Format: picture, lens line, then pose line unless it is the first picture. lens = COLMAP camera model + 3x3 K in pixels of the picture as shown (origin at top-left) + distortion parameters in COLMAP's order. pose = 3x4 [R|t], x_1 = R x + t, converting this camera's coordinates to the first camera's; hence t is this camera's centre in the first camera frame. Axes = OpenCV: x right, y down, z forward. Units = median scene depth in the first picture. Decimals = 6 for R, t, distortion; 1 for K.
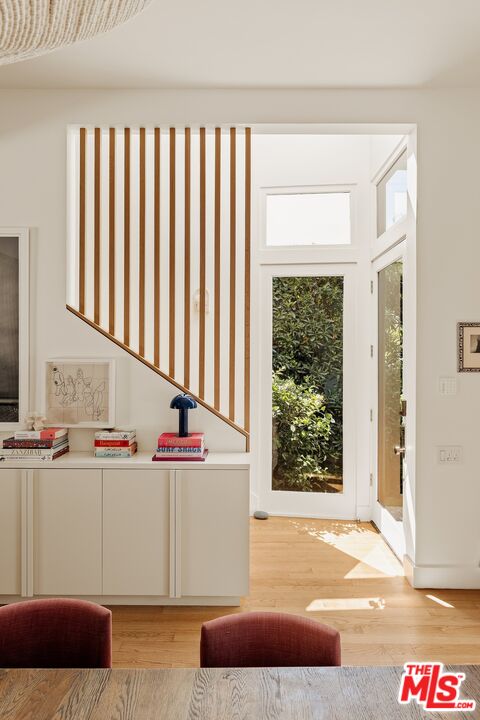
lens RADIAL K [[399.4, 0, 240.0], [0, 399.4, 360.0], [0, 0, 1]] dist [-0.003778, -0.000548]
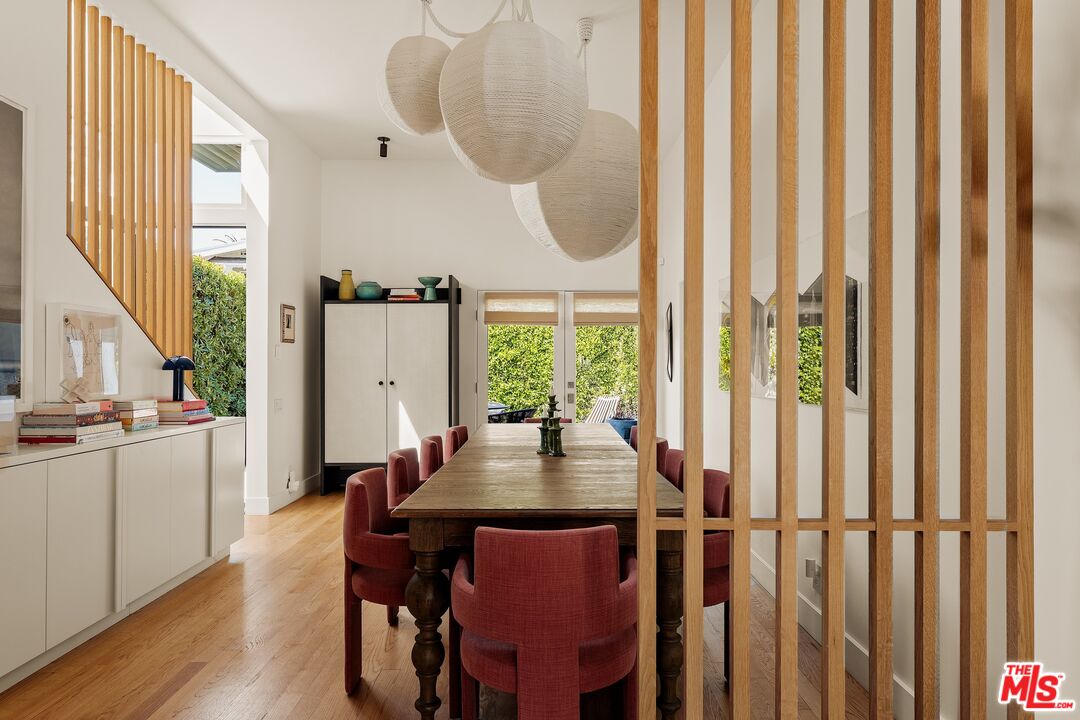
lens RADIAL K [[671.2, 0, 540.0], [0, 671.2, 360.0], [0, 0, 1]] dist [-0.000096, -0.000176]
pose [[-0.004136, 0.004654, 0.999981, -1.643150], [-0.001641, 0.999988, -0.004661, 0.098001], [-0.999990, -0.001660, -0.004128, 0.165248]]
